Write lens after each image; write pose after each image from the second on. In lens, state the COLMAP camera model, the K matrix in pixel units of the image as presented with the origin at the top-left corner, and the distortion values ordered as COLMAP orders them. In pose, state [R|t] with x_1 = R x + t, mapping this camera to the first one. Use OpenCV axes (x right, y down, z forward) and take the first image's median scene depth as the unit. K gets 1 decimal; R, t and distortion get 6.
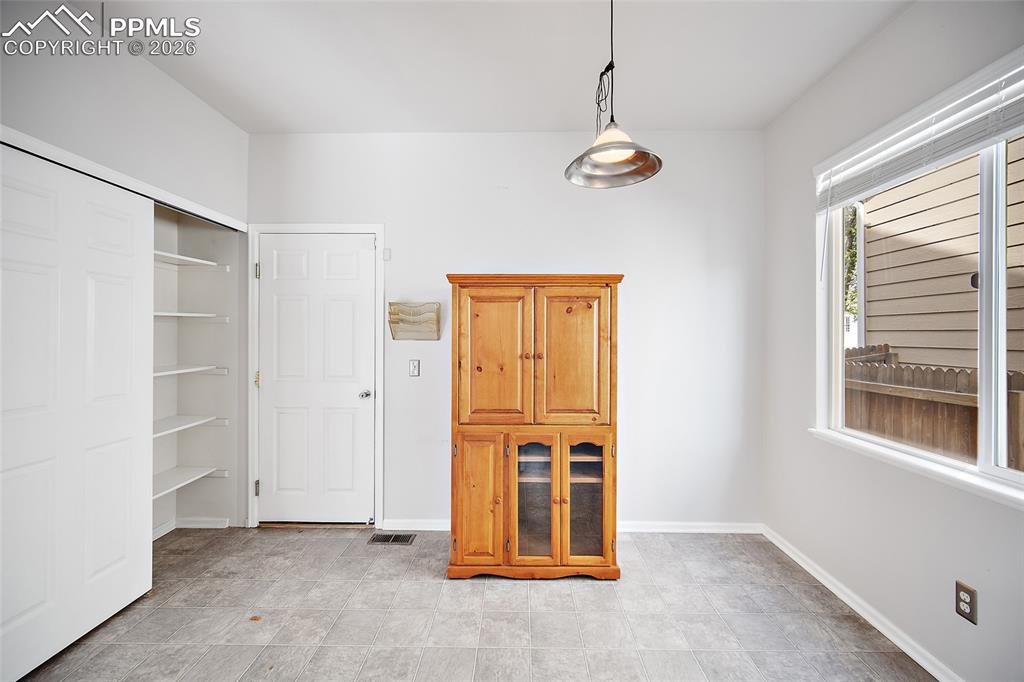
lens RADIAL K [[408.3, 0, 519.6], [0, 408.3, 333.2], [0, 0, 1]] dist [-0.000970, -0.000243]
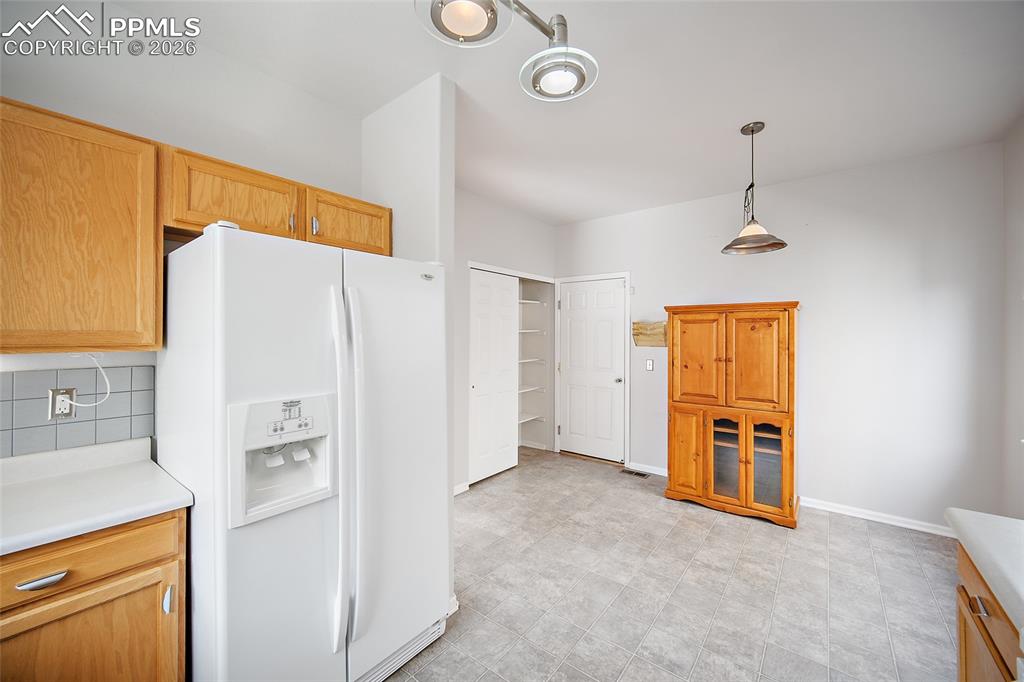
lens RADIAL K [[408.3, 0, 512.2], [0, 408.3, 334.0], [0, 0, 1]] dist [-0.000970, -0.000243]
pose [[0.794273, 0.000048, -0.607561, 0.316557], [-0.000744, 0.999999, -0.000893, -0.034636], [0.607560, 0.001161, 0.794273, -0.627036]]
